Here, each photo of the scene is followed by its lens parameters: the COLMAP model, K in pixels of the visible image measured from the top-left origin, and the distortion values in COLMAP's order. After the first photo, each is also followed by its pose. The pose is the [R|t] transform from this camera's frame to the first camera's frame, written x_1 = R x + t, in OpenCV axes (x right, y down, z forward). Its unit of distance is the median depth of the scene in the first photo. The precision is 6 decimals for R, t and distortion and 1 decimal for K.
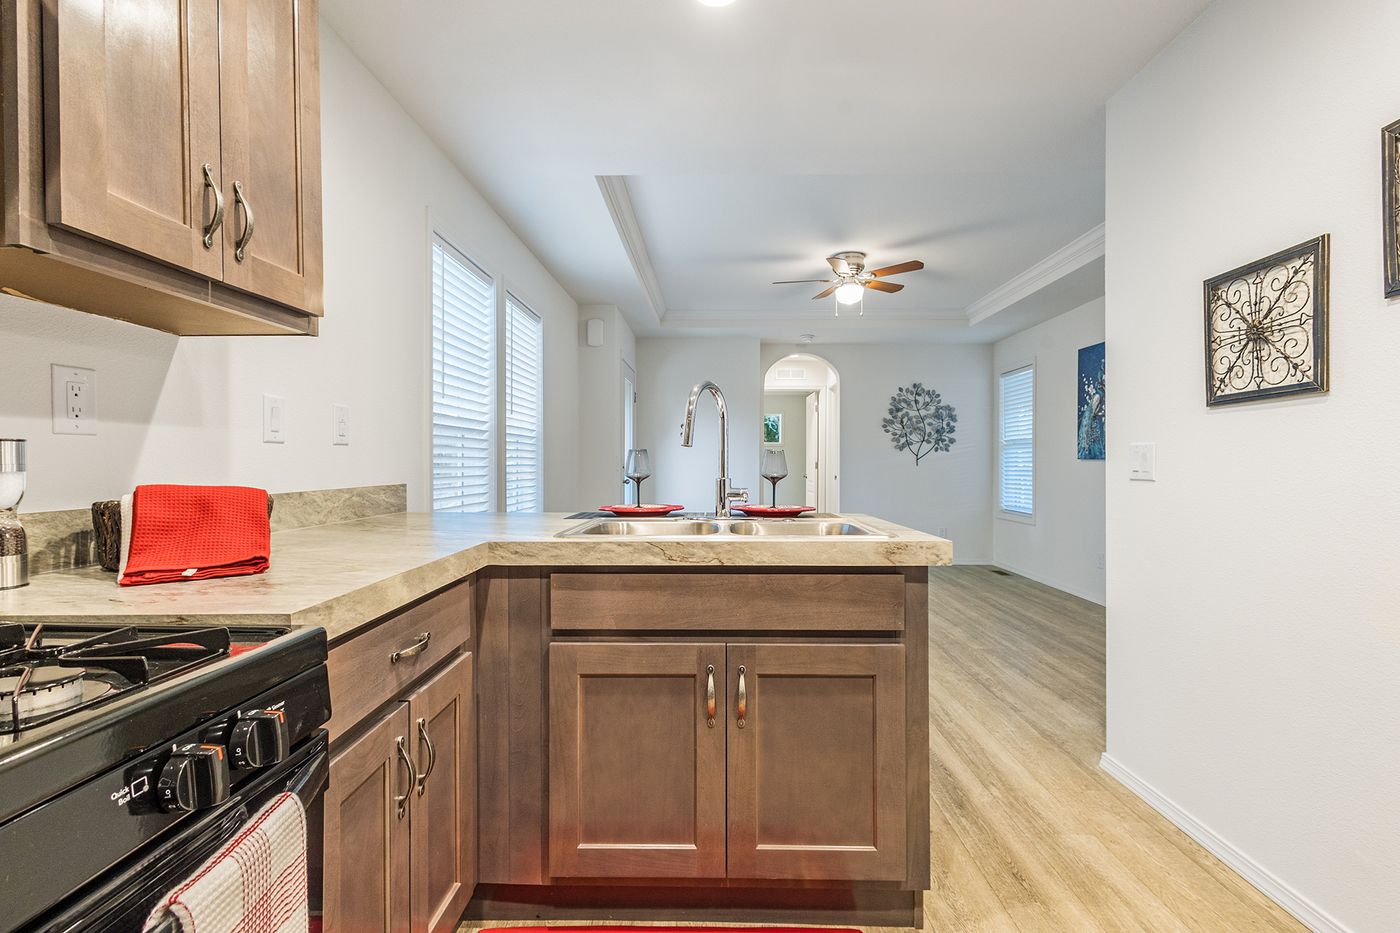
lens RADIAL K [[647.6, 0, 697.8], [0, 647.6, 466.1], [0, 0, 1]] dist [0.012090, 0.000013]
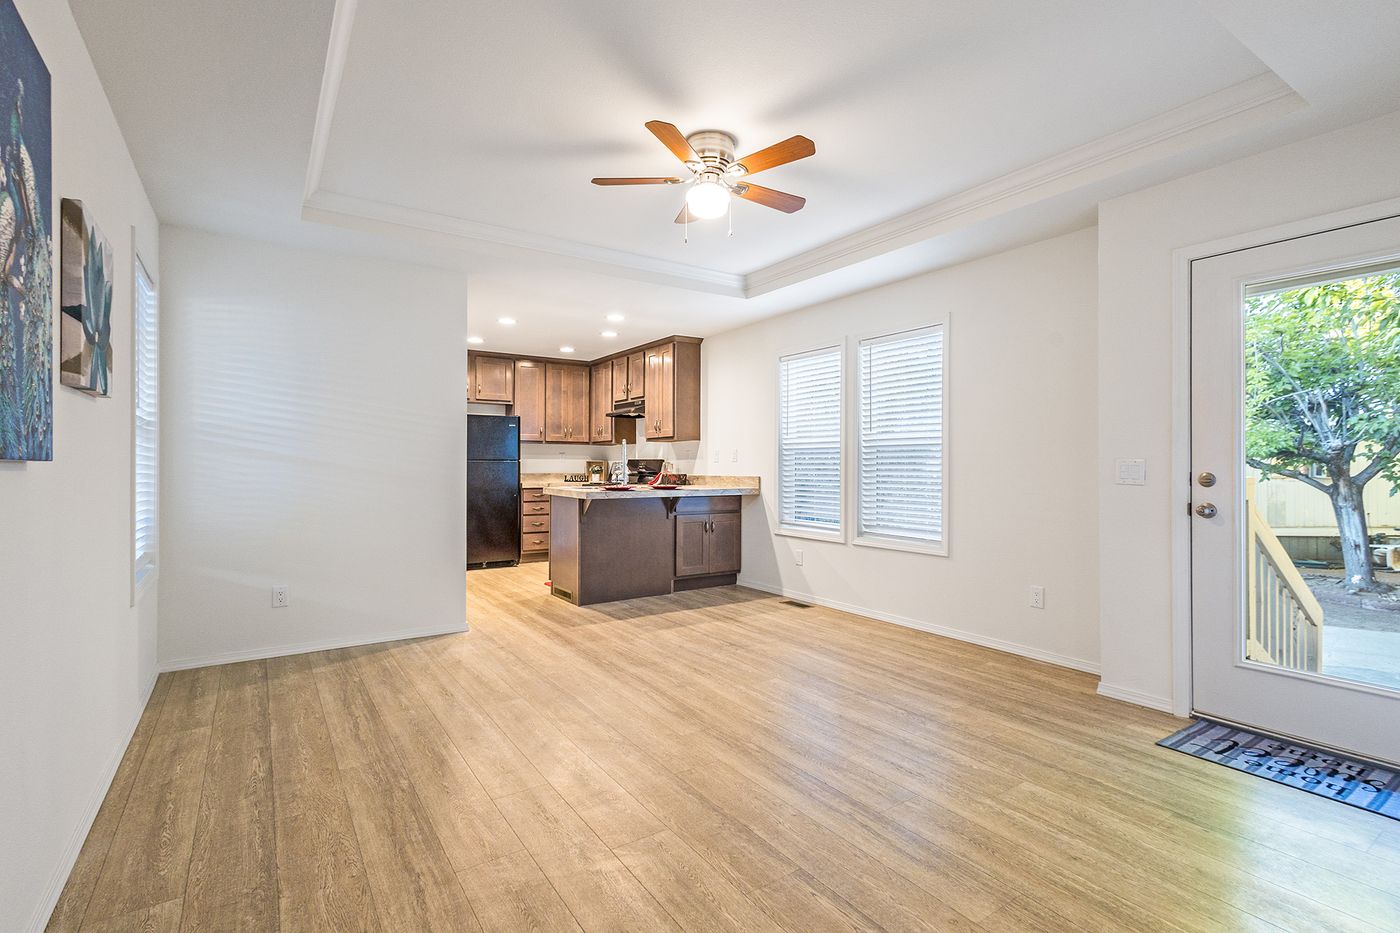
lens RADIAL K [[659.2, 0, 706.9], [0, 659.2, 463.1], [0, 0, 1]] dist [0.007854, -0.000012]
pose [[-0.809092, -0.003805, -0.587669, 0.606075], [-0.004958, 0.999988, 0.000351, -0.011731], [0.587661, 0.003198, -0.809101, 1.507068]]
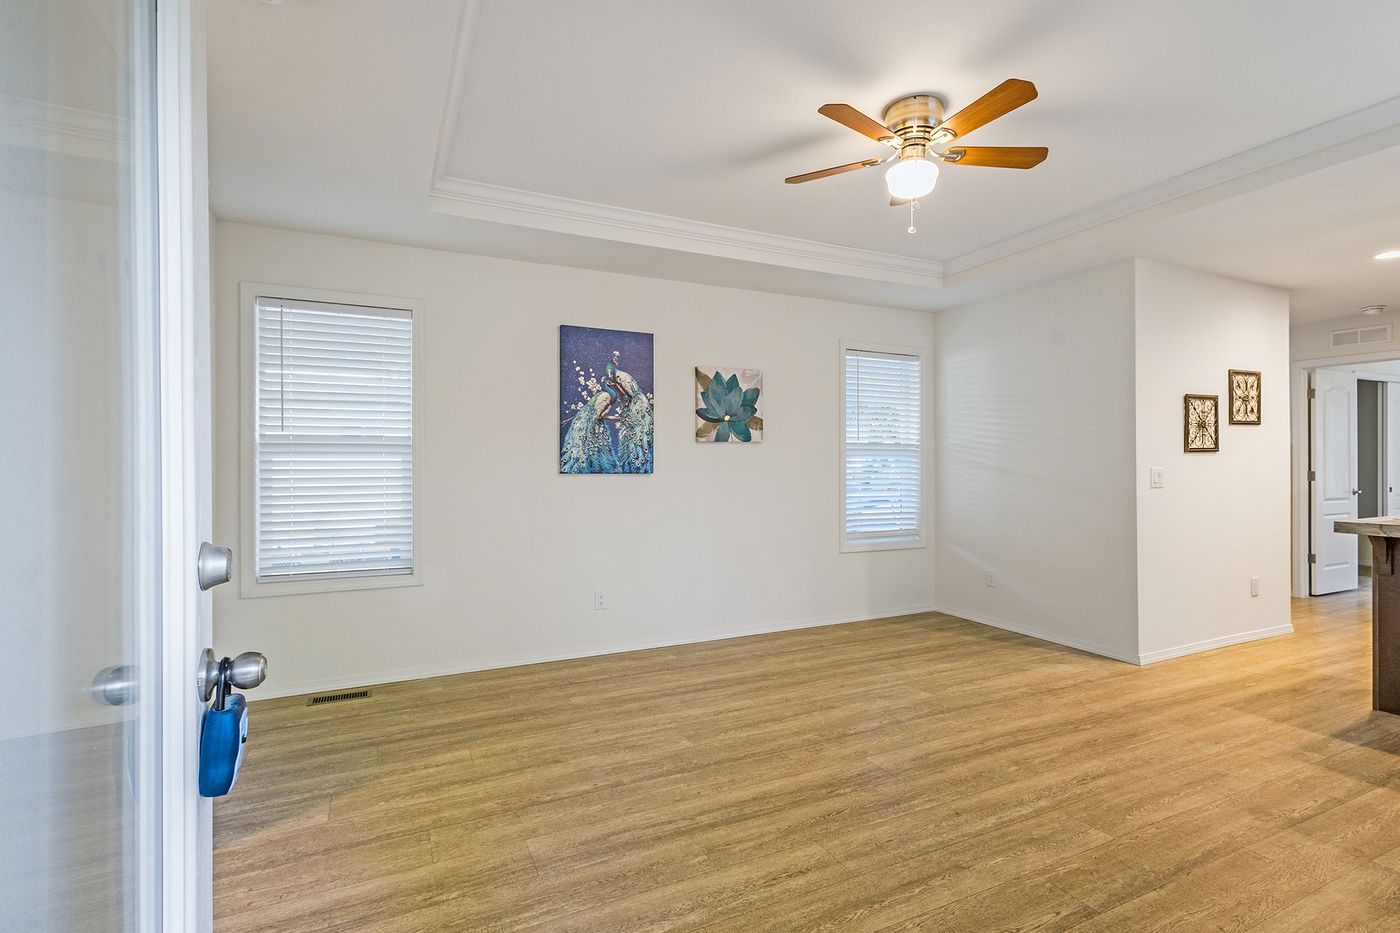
lens RADIAL K [[663.1, 0, 699.4], [0, 663.1, 465.2], [0, 0, 1]] dist [0.015158, -0.005381]
pose [[-0.460735, -0.002037, 0.887535, -0.181161], [0.004448, 0.999980, 0.004604, -0.026534], [-0.887527, 0.006069, -0.460717, 1.409870]]
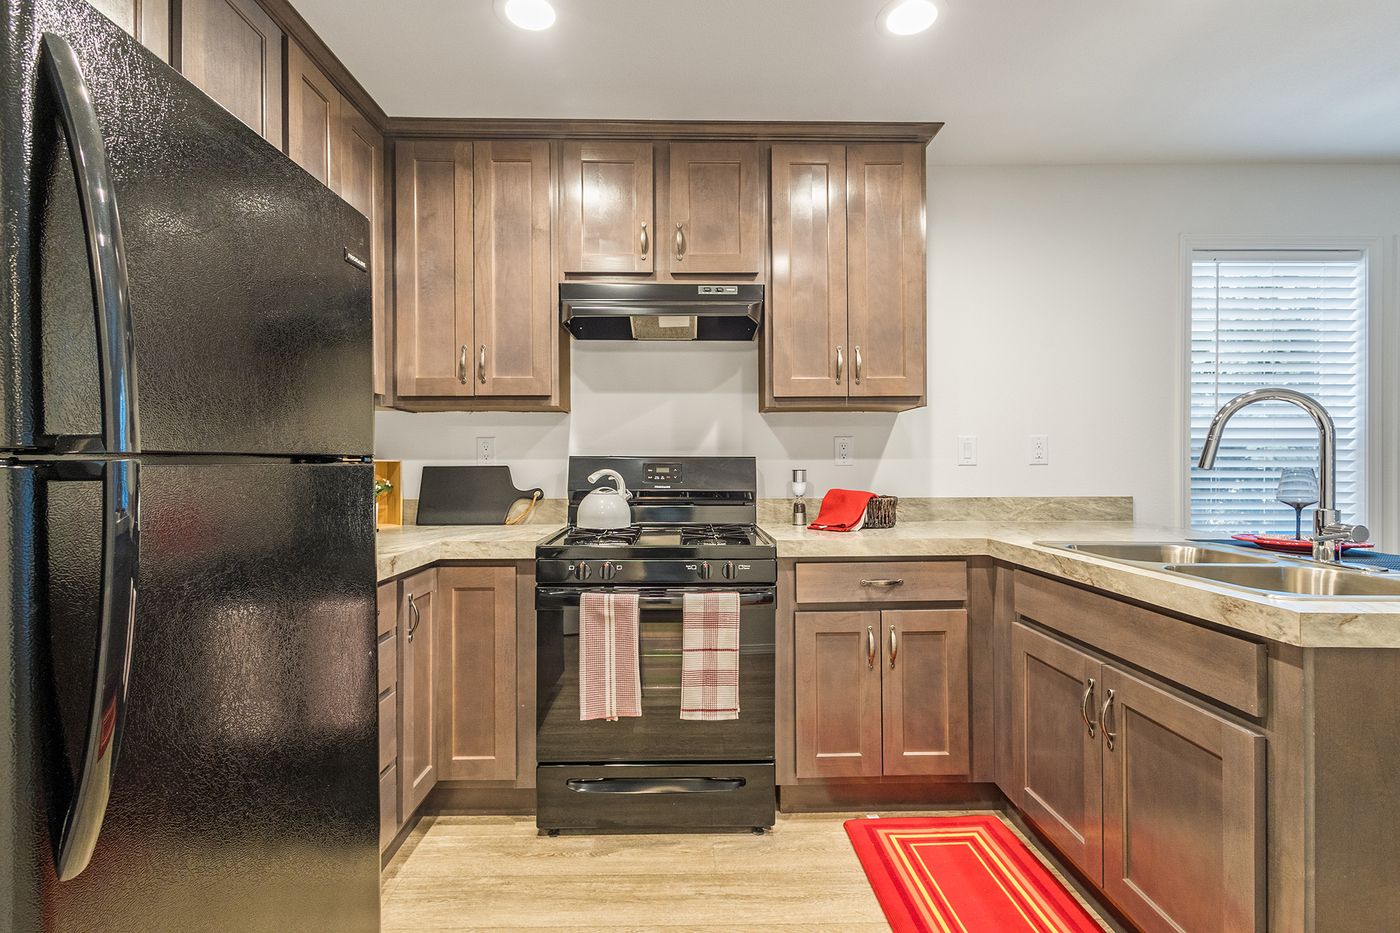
lens RADIAL K [[647.6, 0, 697.8], [0, 647.6, 466.1], [0, 0, 1]] dist [0.012090, 0.000013]
pose [[0.051458, 0.003377, -0.998669, 0.337606], [-0.004588, 0.999985, 0.003145, -0.013583], [0.998665, 0.004420, 0.051473, 0.095791]]
